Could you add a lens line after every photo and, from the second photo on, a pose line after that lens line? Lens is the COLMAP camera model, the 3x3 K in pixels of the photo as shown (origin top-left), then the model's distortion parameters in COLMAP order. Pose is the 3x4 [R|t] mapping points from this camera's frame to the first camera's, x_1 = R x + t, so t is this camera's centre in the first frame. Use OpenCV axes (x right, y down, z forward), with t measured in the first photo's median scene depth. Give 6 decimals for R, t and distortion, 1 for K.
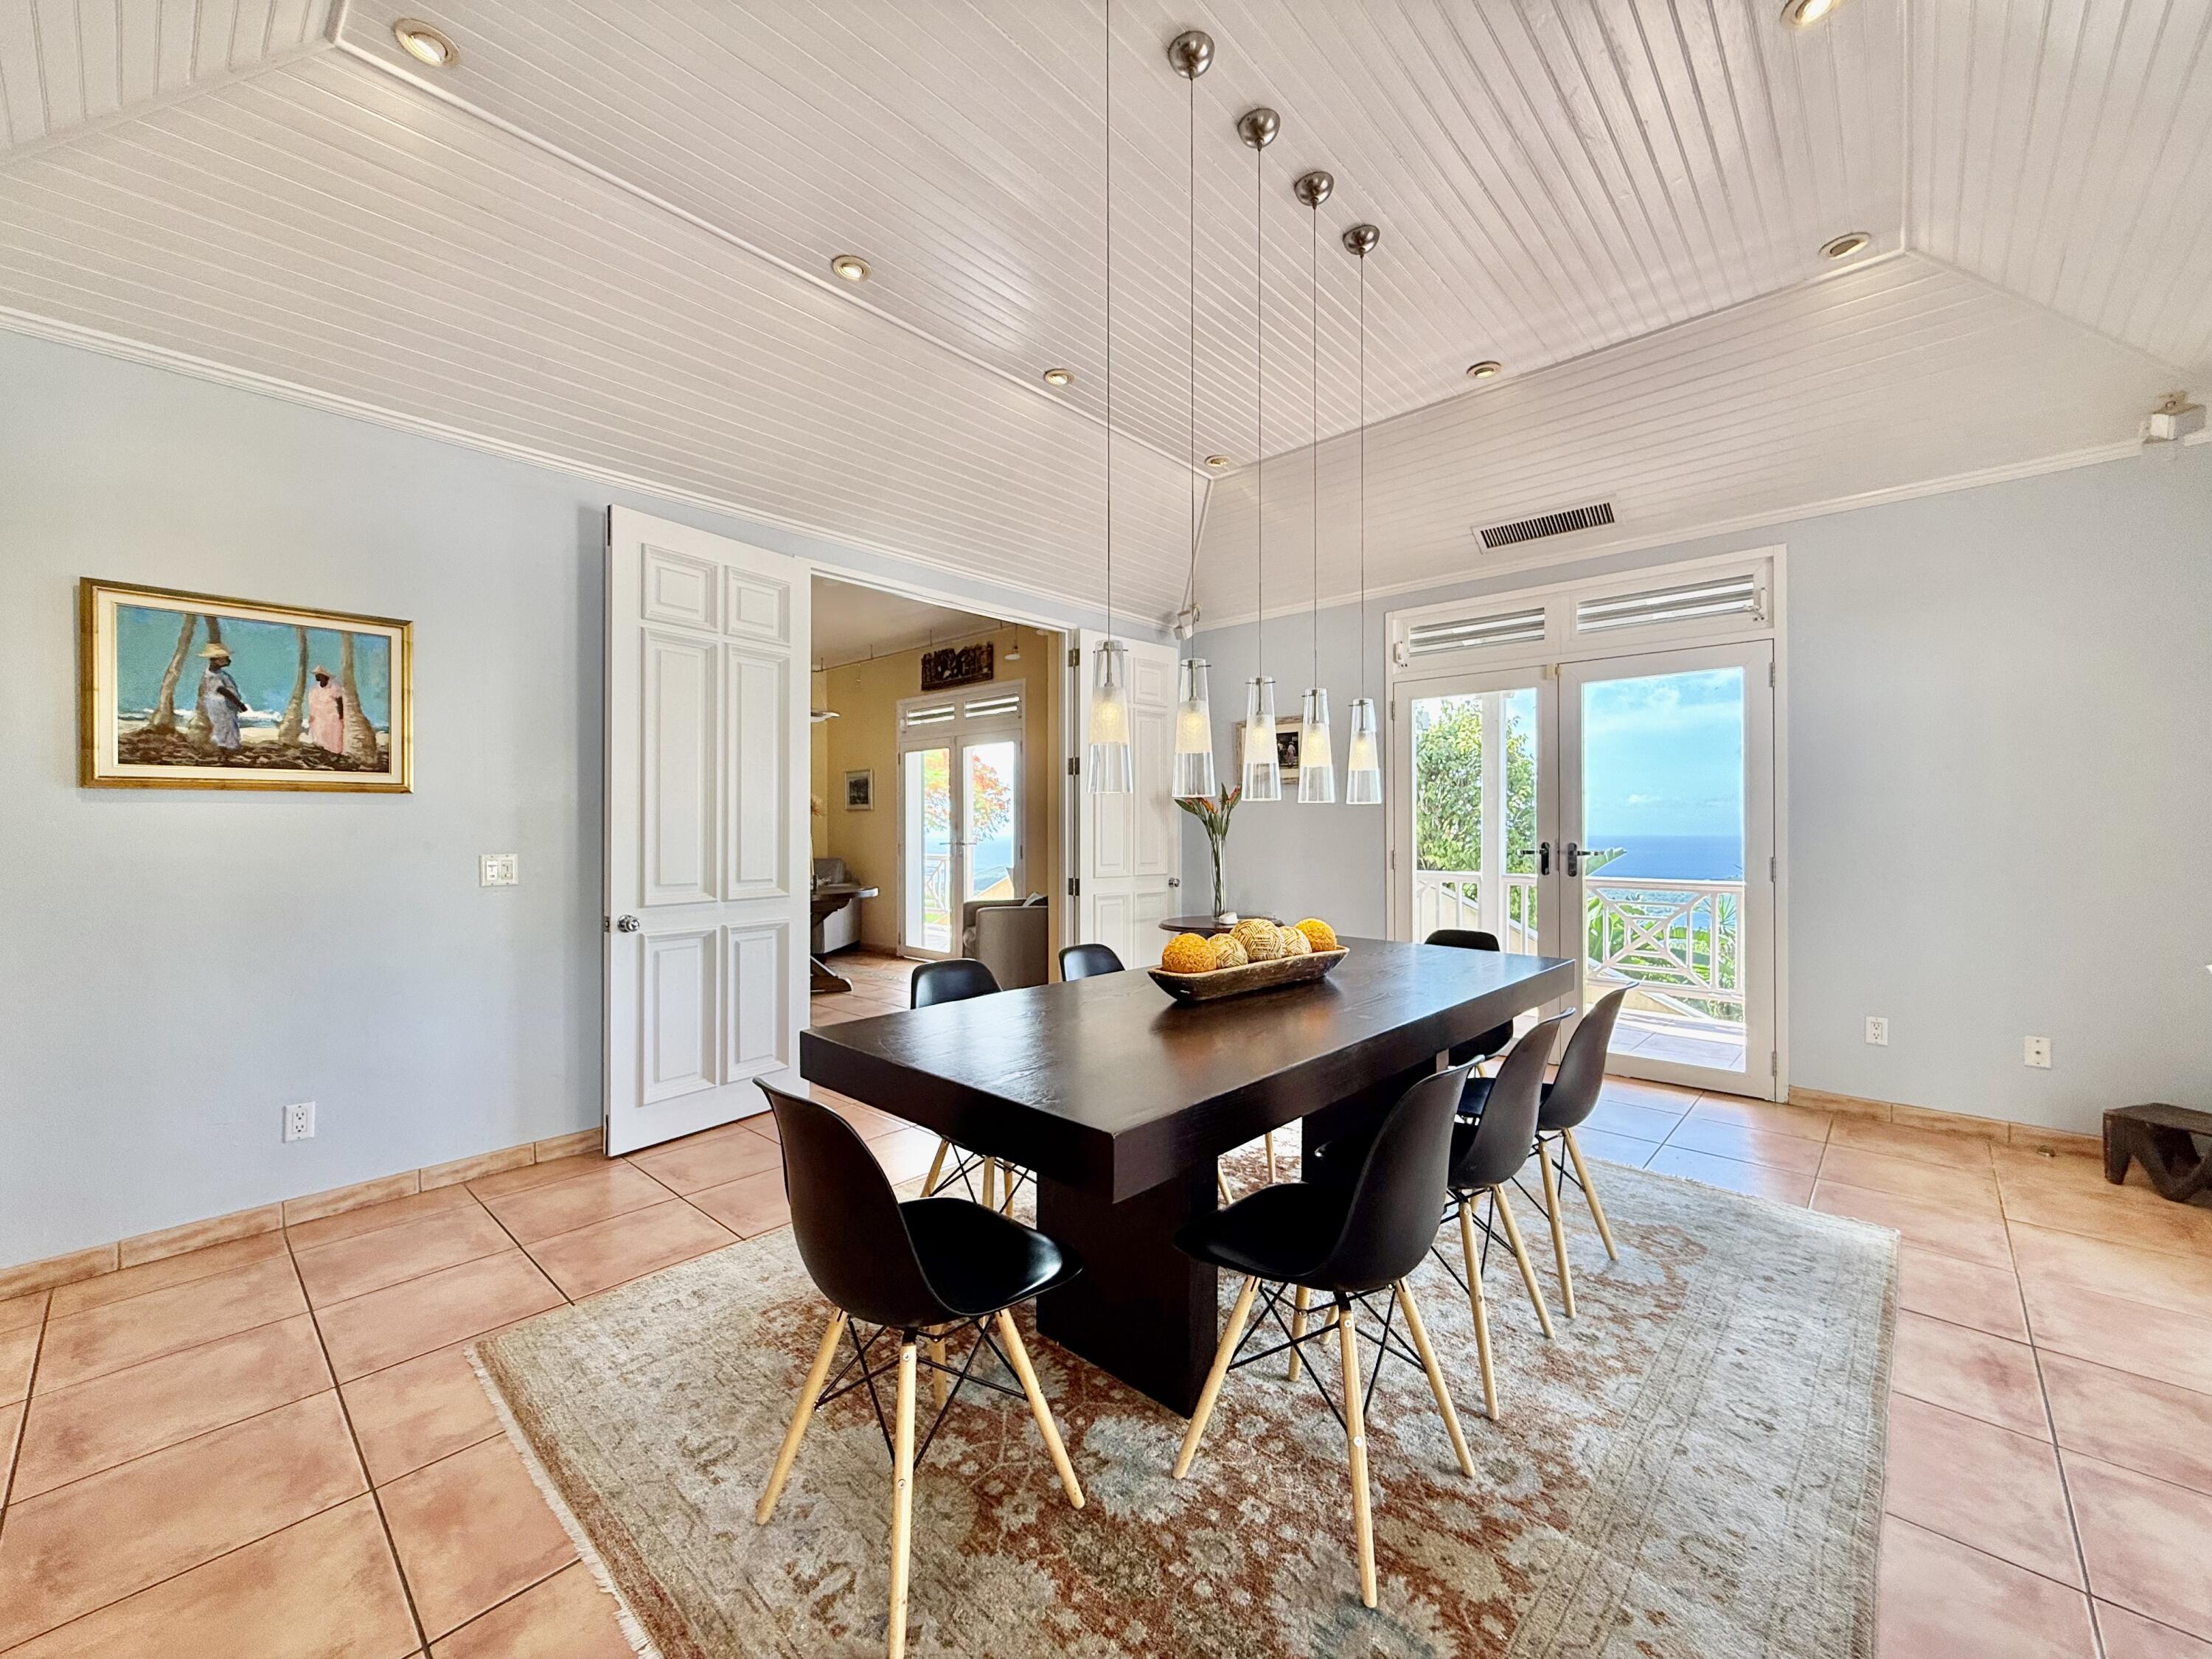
lens RADIAL K [[887.6, 0, 1106.4], [0, 887.6, 825.2], [0, 0, 1]] dist [-0.000653, -0.000251]
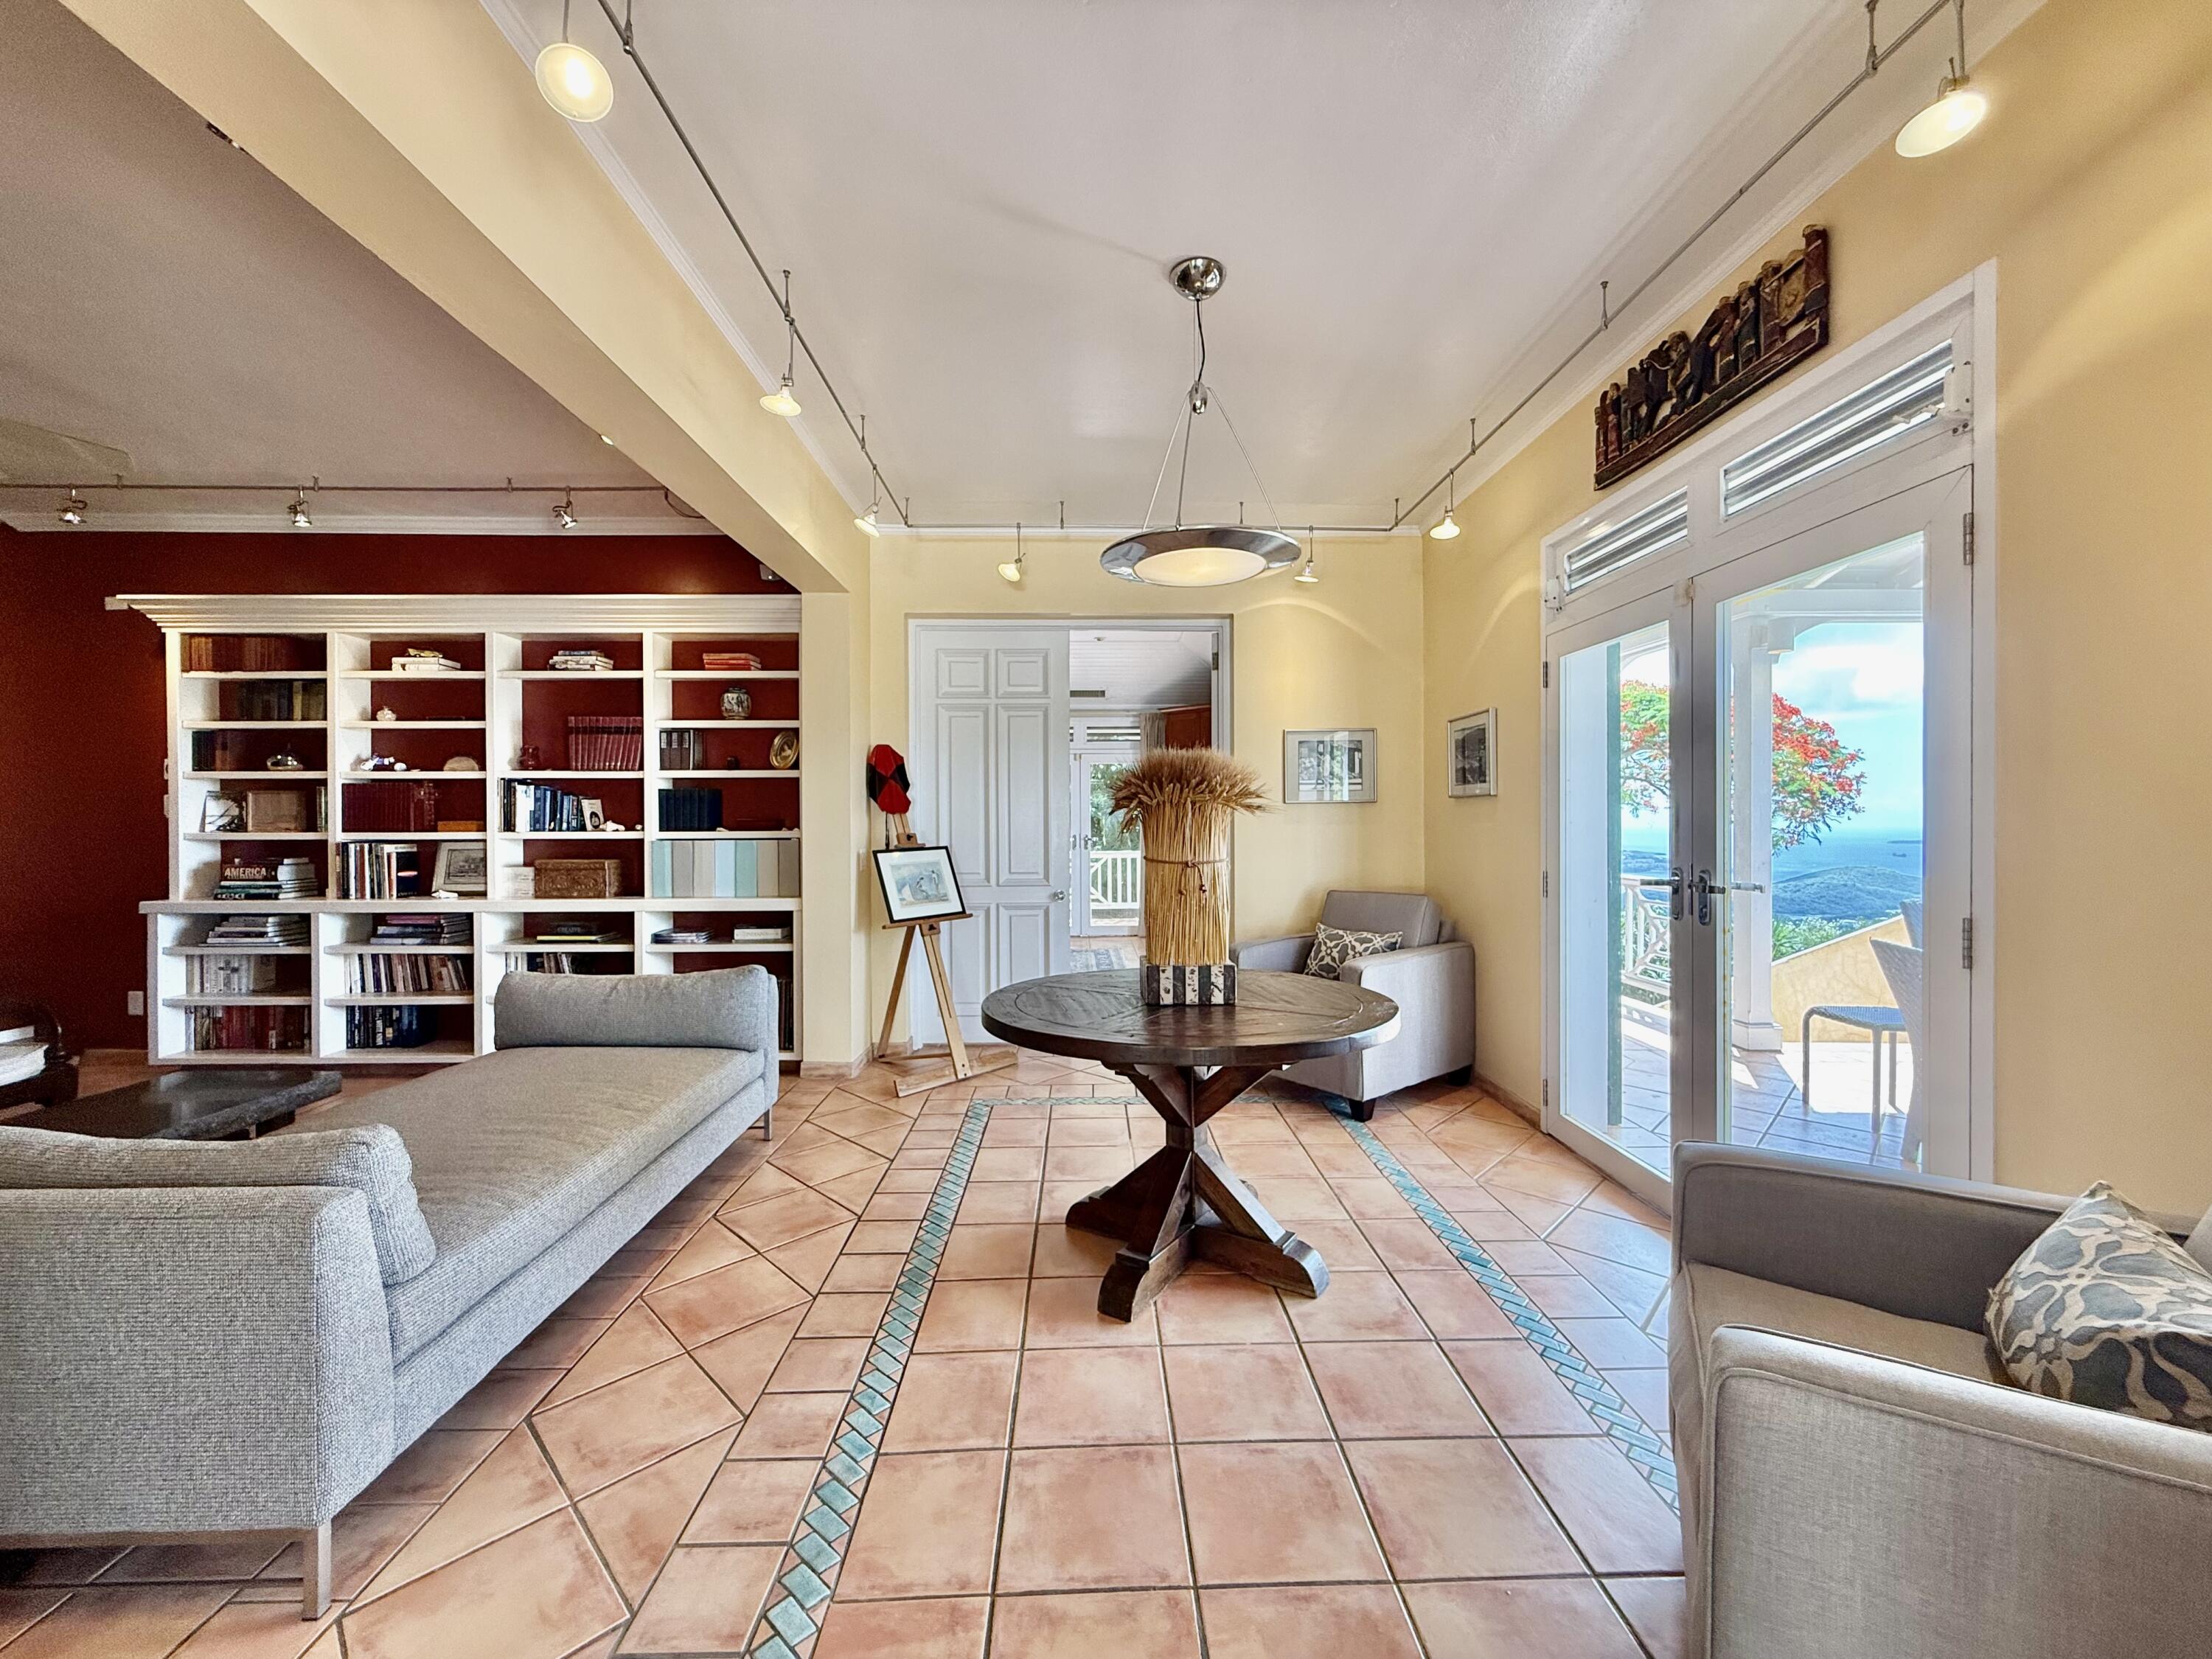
lens RADIAL K [[887.6, 0, 1106.4], [0, 887.6, 825.2], [0, 0, 1]] dist [-0.000653, -0.000251]
pose [[0.690440, 0.005893, -0.723365, -0.070686], [0.001920, 0.999948, 0.009980, -0.006617], [0.723387, -0.008280, 0.690393, 0.554589]]
